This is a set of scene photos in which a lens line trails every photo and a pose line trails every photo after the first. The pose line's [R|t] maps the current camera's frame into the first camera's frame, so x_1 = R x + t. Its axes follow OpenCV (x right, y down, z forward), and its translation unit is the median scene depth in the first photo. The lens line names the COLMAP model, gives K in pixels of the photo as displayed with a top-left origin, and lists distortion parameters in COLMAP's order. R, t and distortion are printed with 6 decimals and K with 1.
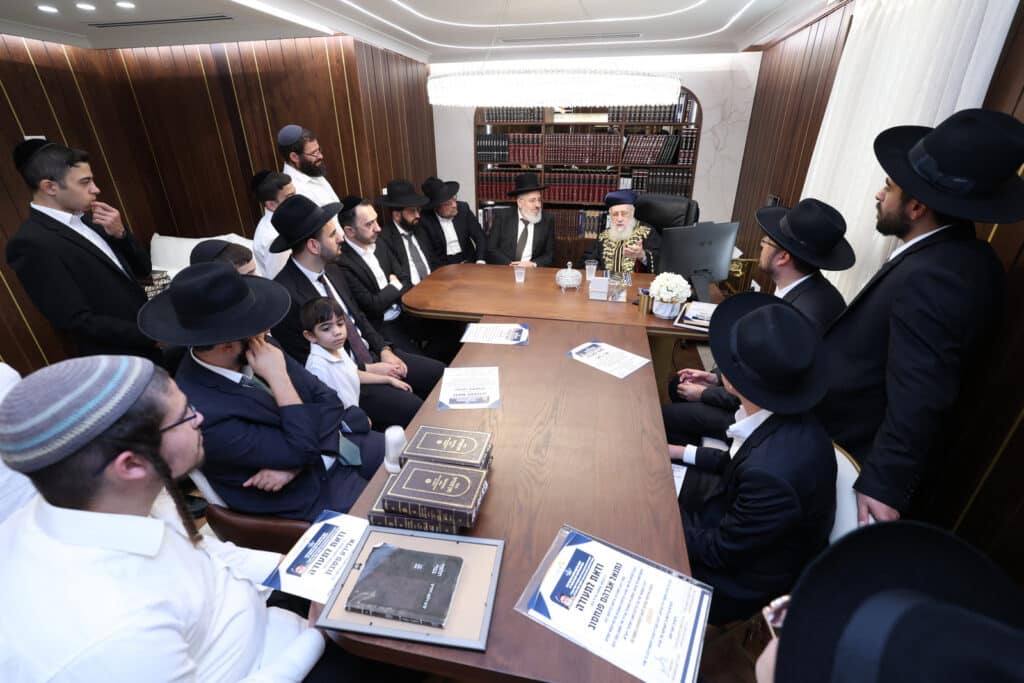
lens RADIAL K [[442.1, 0, 512.8], [0, 442.1, 327.8], [0, 0, 1]] dist [-0.024047, 0.000520]
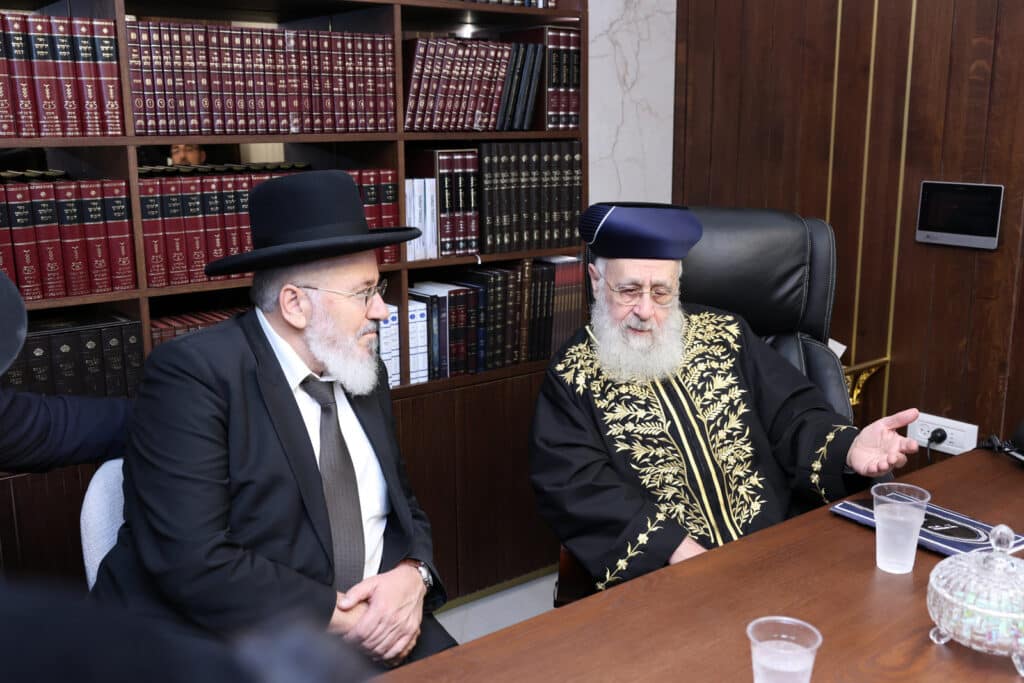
lens RADIAL K [[983.1, 0, 460.2], [0, 983.1, 325.4], [0, 0, 1]] dist [-0.033381, 0.001111]
pose [[0.661388, -0.157751, 0.733267, -0.260604], [0.301753, 0.950988, -0.067583, -0.226422], [-0.686667, 0.265964, 0.676574, 0.657451]]
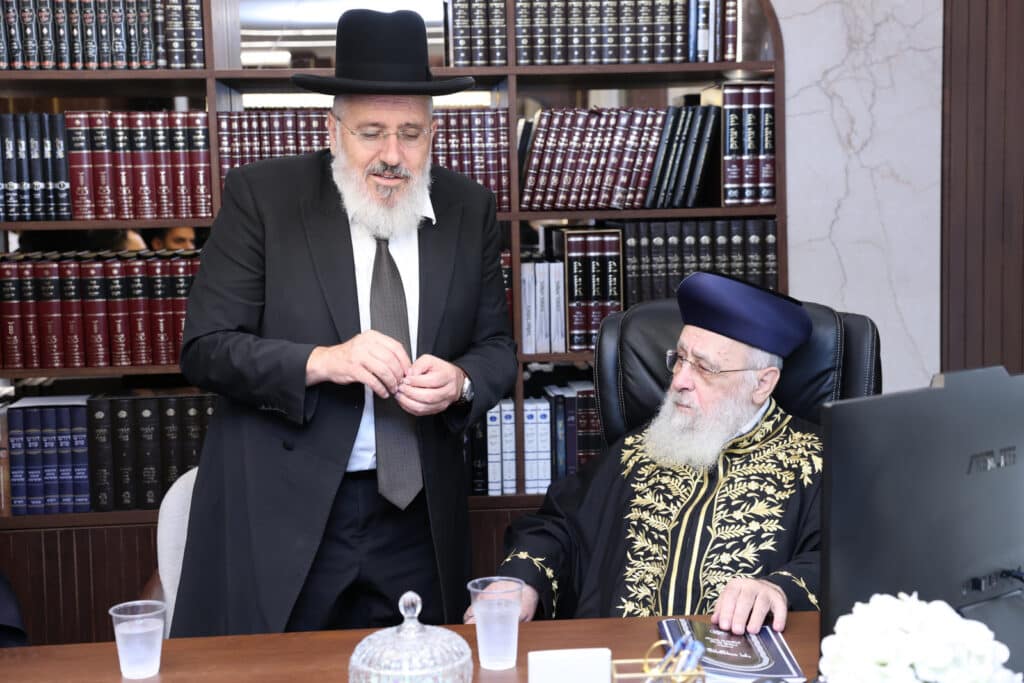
lens RADIAL K [[1542.2, 0, 515.8], [0, 1542.2, 338.0], [0, 0, 1]] dist [0.144913, -0.039927]
pose [[0.960890, -0.046886, 0.272932, -0.015956], [0.130655, 0.945732, -0.297522, -0.027179], [-0.244171, 0.321546, 0.914871, 0.199197]]
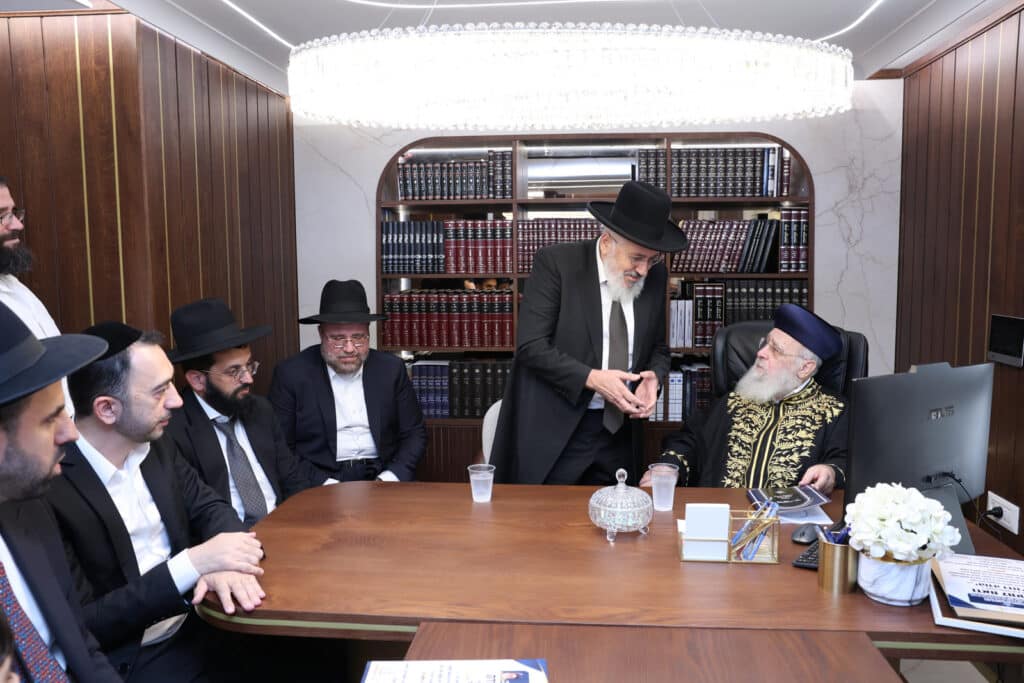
lens RADIAL K [[792.6, 0, 513.1], [0, 792.6, 341.6], [0, 0, 1]] dist [-0.098474, 0.094098]
pose [[0.994133, -0.015502, 0.107048, -0.037341], [0.047922, 0.950369, -0.307412, -0.030836], [-0.096969, 0.310739, 0.945536, 0.210681]]
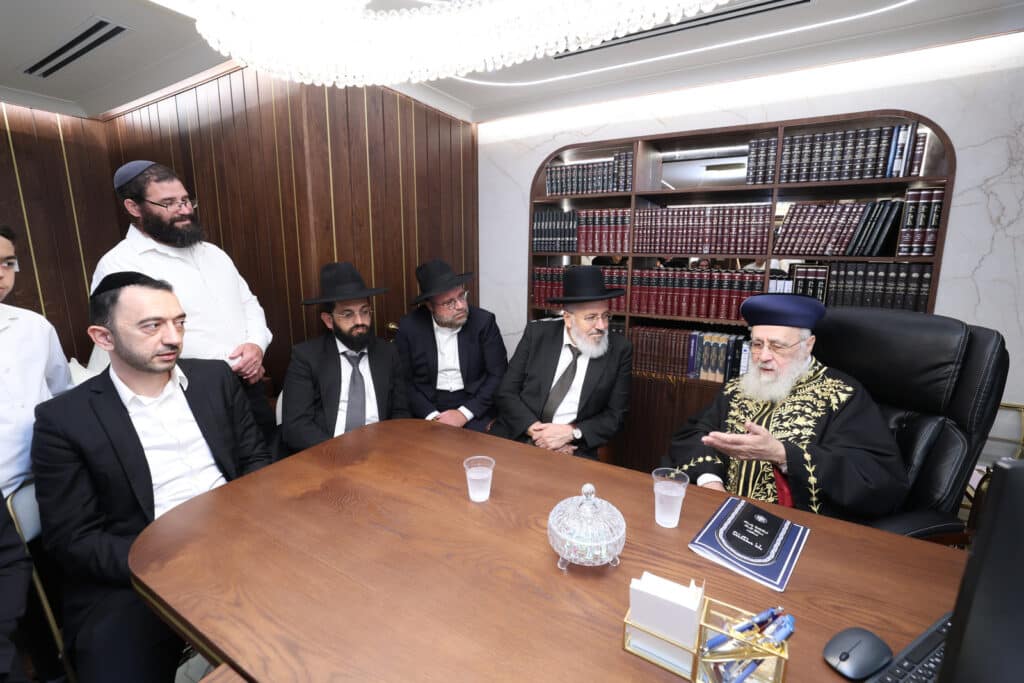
lens RADIAL K [[443.0, 0, 510.4], [0, 443.0, 332.3], [0, 0, 1]] dist [-0.037675, 0.014493]
pose [[0.952739, 0.062704, -0.297249, 0.118938], [-0.130341, 0.968203, -0.213529, -0.136337], [0.274408, 0.242181, 0.930617, 0.486528]]
